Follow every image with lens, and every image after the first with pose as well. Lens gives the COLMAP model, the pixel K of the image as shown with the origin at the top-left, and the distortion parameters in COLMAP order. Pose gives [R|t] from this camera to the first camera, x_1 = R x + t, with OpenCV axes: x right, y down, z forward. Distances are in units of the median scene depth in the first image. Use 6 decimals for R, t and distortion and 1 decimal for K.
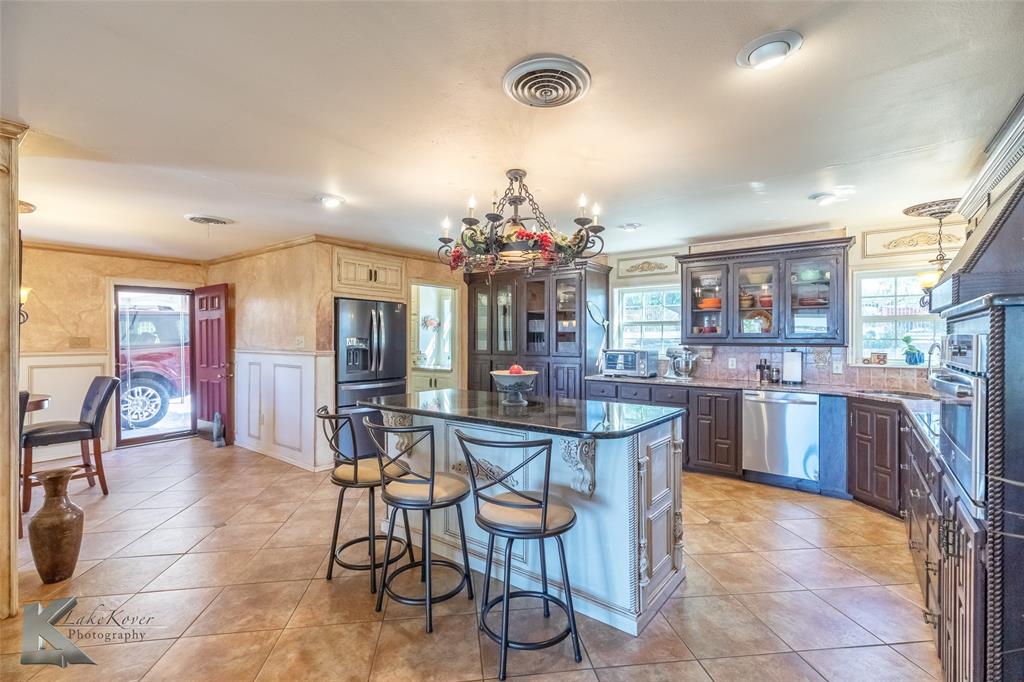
lens RADIAL K [[469.8, 0, 515.6], [0, 469.8, 337.1], [0, 0, 1]] dist [0.013140, -0.000297]
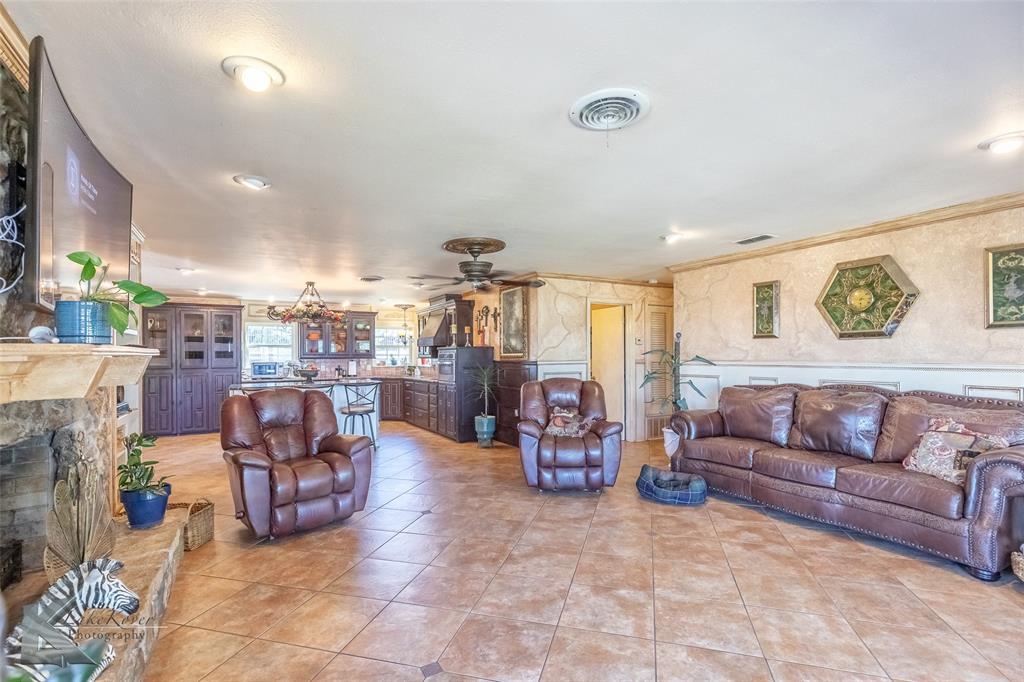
lens RADIAL K [[469.8, 0, 519.9], [0, 469.8, 347.8], [0, 0, 1]] dist [0.013140, -0.000297]
pose [[0.395999, 0.011224, 0.918182, -0.959874], [0.007313, 0.999855, -0.015376, 0.008053], [-0.918222, 0.012803, 0.395860, -0.482072]]
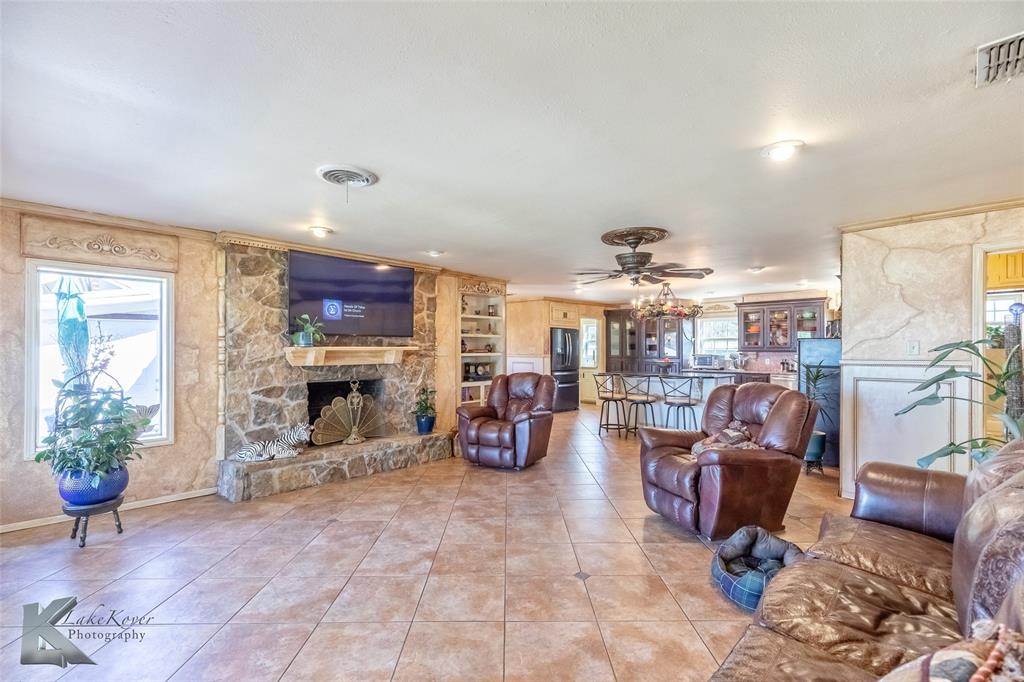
lens RADIAL K [[469.8, 0, 513.9], [0, 469.8, 346.8], [0, 0, 1]] dist [0.013140, -0.000297]
pose [[0.991958, -0.002270, -0.126547, -0.280686], [0.001645, 0.999986, -0.005042, 0.005372], [0.126557, 0.004793, 0.991948, -0.925617]]
